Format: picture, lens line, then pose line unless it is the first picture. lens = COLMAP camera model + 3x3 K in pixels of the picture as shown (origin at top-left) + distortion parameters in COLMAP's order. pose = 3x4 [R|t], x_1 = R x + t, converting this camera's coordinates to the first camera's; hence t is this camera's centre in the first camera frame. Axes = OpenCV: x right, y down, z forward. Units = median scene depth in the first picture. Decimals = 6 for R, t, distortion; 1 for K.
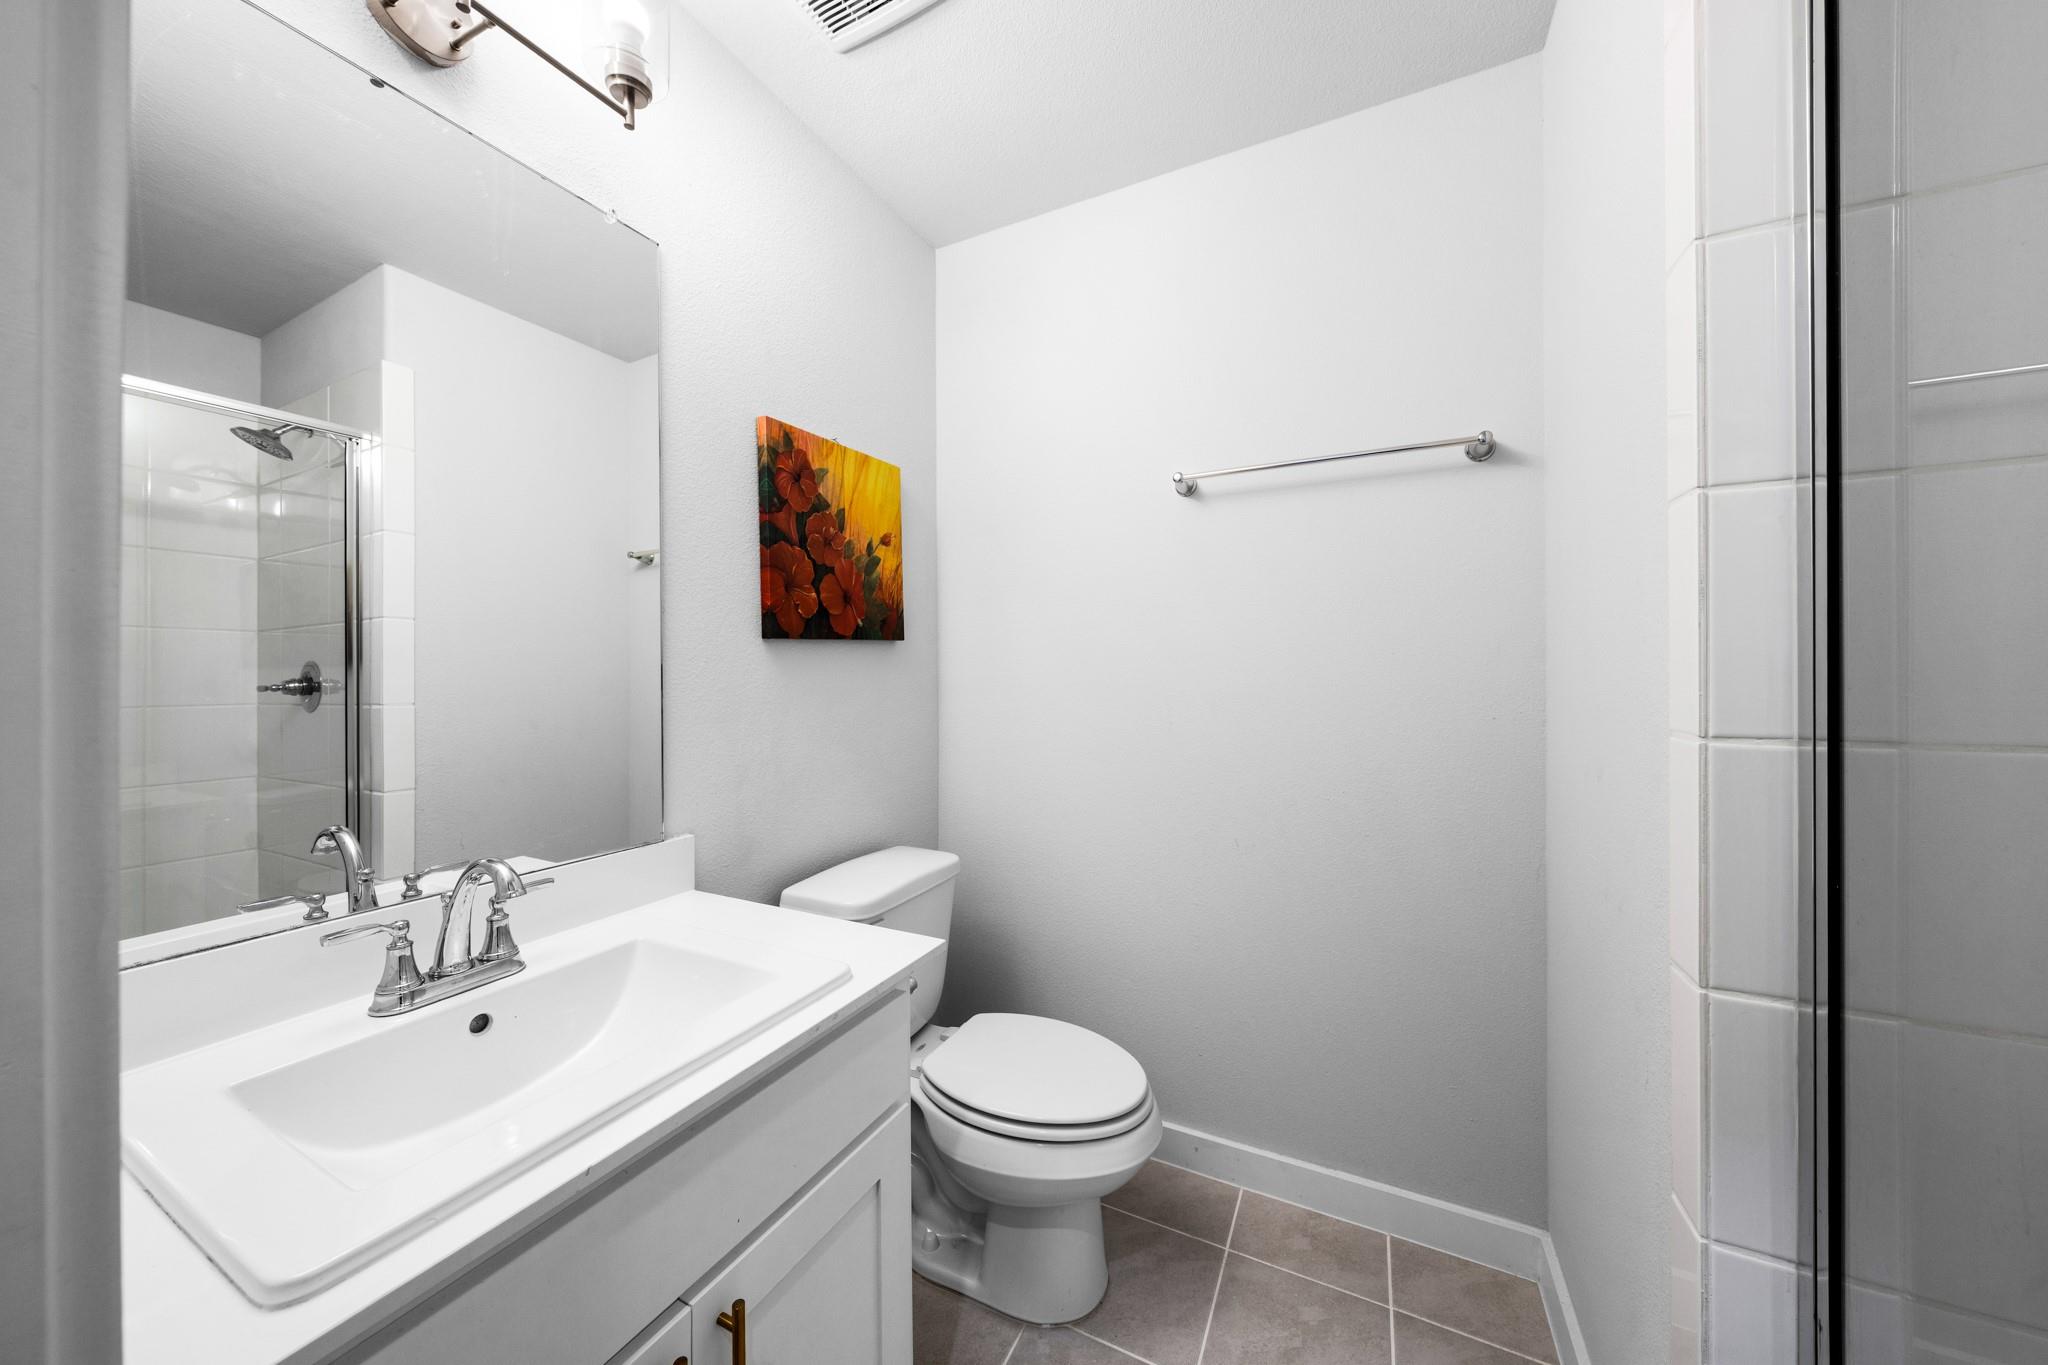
lens RADIAL K [[698.8, 0, 1028.7], [0, 698.8, 676.1], [0, 0, 1]] dist [0.000277, -0.000036]
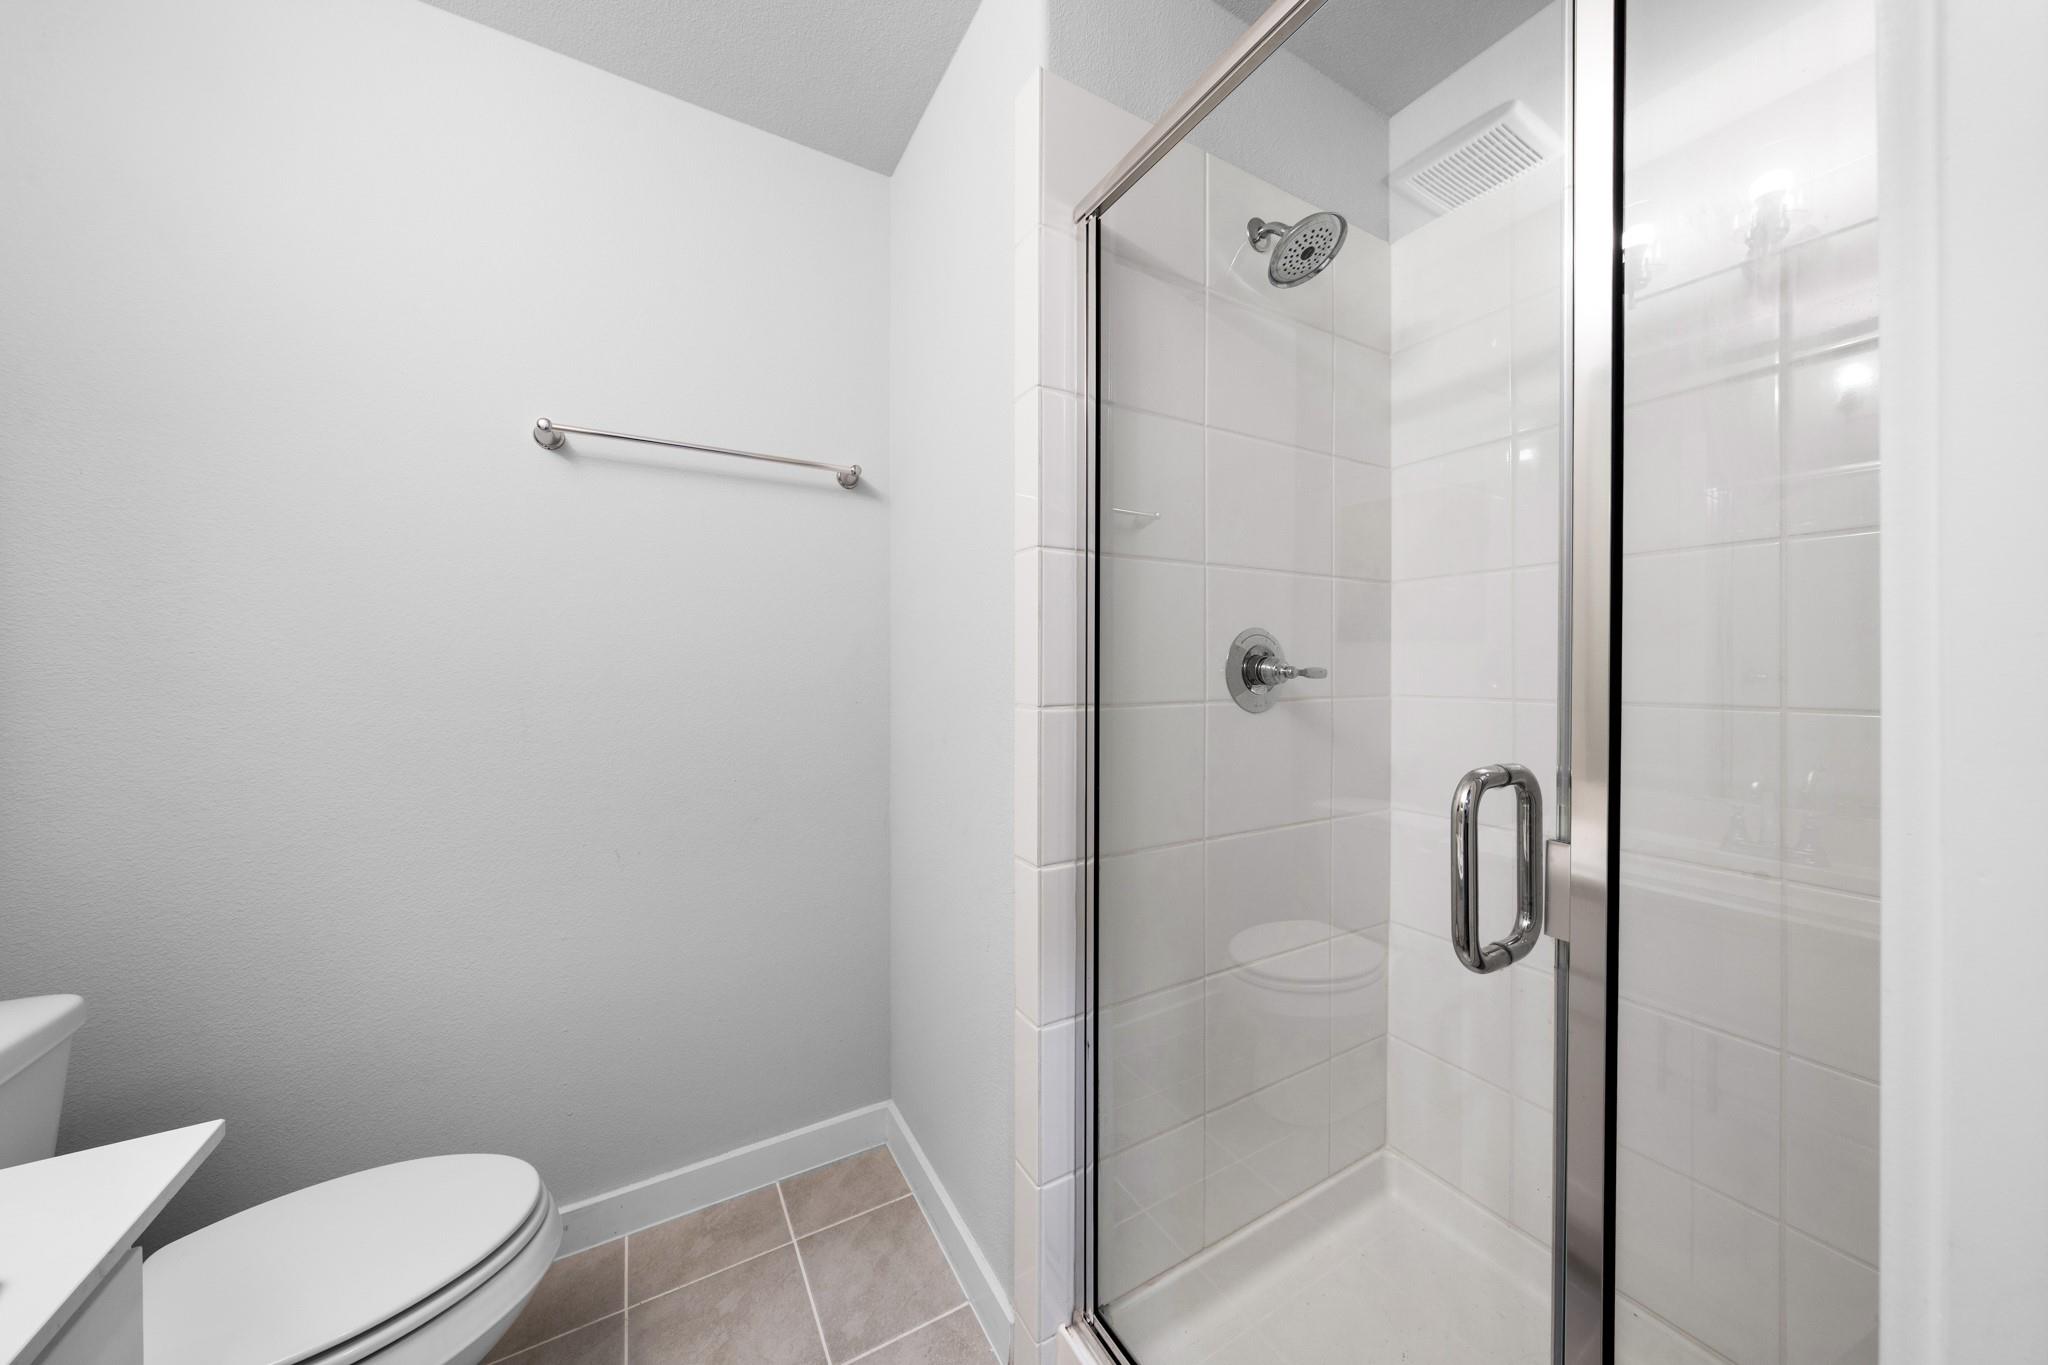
lens RADIAL K [[687.1, 0, 1028.9], [0, 687.1, 673.2], [0, 0, 1]] dist [0.000197, 0.000095]
pose [[0.545322, -0.003361, 0.838220, -0.186205], [-0.001580, 0.999986, 0.005037, 0.002893], [-0.838225, -0.004071, 0.545309, 0.103114]]
